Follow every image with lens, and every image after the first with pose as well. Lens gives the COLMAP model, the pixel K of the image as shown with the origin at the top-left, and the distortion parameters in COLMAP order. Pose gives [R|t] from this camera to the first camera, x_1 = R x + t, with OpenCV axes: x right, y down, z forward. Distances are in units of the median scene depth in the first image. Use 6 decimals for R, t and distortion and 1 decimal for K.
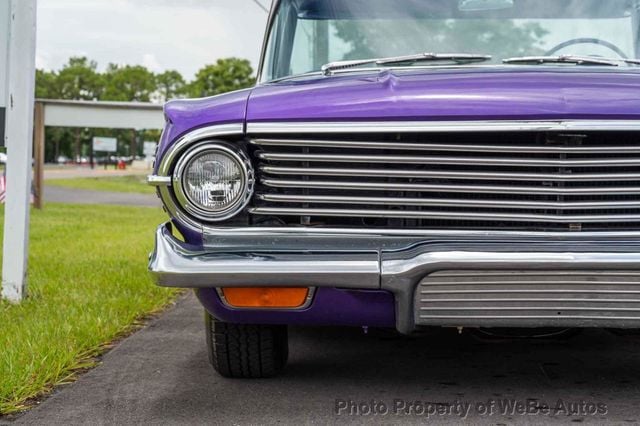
lens RADIAL K [[1314.7, 0, 320.0], [0, 1314.7, 213.0], [0, 0, 1]] dist [0.033420, 0.052597]
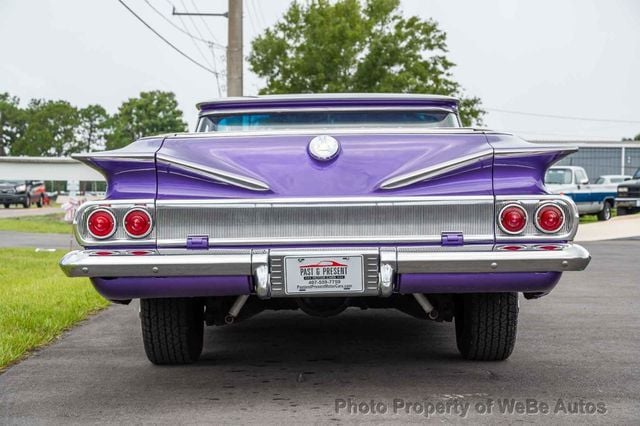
lens RADIAL K [[1312.4, 0, 312.5], [0, 1312.4, 211.6], [0, 0, 1]] dist [0.007619, 0.016451]
pose [[0.998500, -0.022357, 0.049970, 0.034768], [0.023526, 0.999460, -0.022925, -0.009443], [-0.049431, 0.024066, 0.998488, -0.140570]]
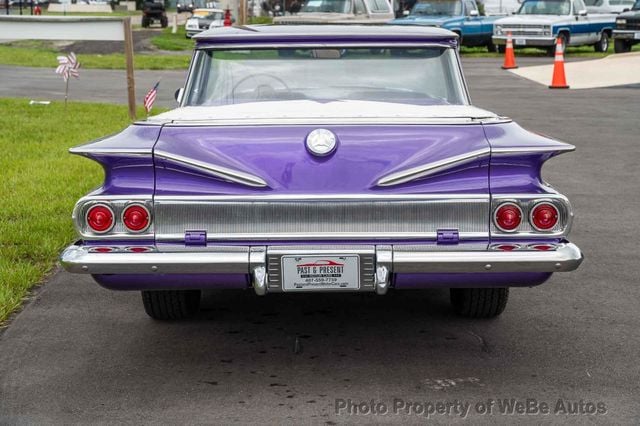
lens RADIAL K [[1312.4, 0, 312.5], [0, 1312.4, 211.6], [0, 0, 1]] dist [0.007619, 0.016451]
pose [[0.998402, -0.024631, 0.050852, 0.035126], [0.018217, 0.992247, 0.122937, -0.064872], [-0.053486, -0.121814, 0.991111, -0.140693]]
